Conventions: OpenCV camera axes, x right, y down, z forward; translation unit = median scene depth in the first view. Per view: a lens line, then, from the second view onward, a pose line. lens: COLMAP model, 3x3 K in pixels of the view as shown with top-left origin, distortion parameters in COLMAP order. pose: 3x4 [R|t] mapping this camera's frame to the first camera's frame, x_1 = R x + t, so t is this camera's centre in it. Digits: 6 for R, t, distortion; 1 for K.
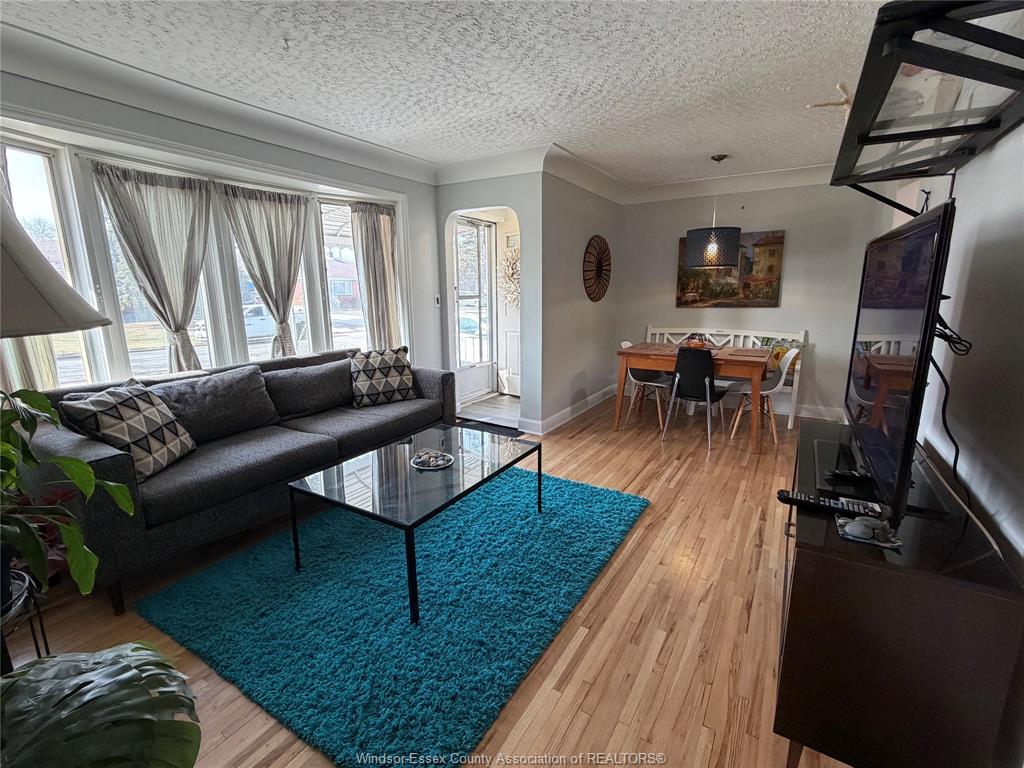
lens RADIAL K [[458.8, 0, 513.4], [0, 458.8, 383.3], [0, 0, 1]] dist [-0.000283, -0.000594]
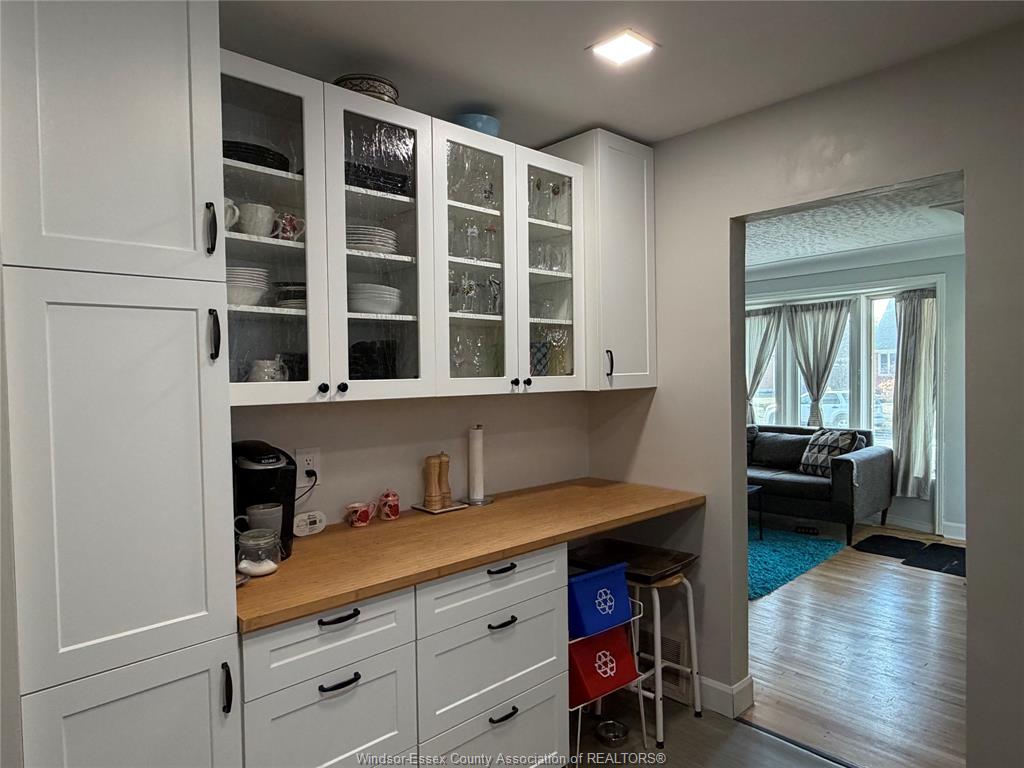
lens RADIAL K [[626.2, 0, 515.5], [0, 626.2, 388.7], [0, 0, 1]] dist [0.004385, 0.001227]
pose [[-0.260631, 0.038083, -0.964687, 1.415757], [-0.175120, 0.980781, 0.086031, -0.173196], [0.949423, 0.191358, -0.248953, 0.649853]]
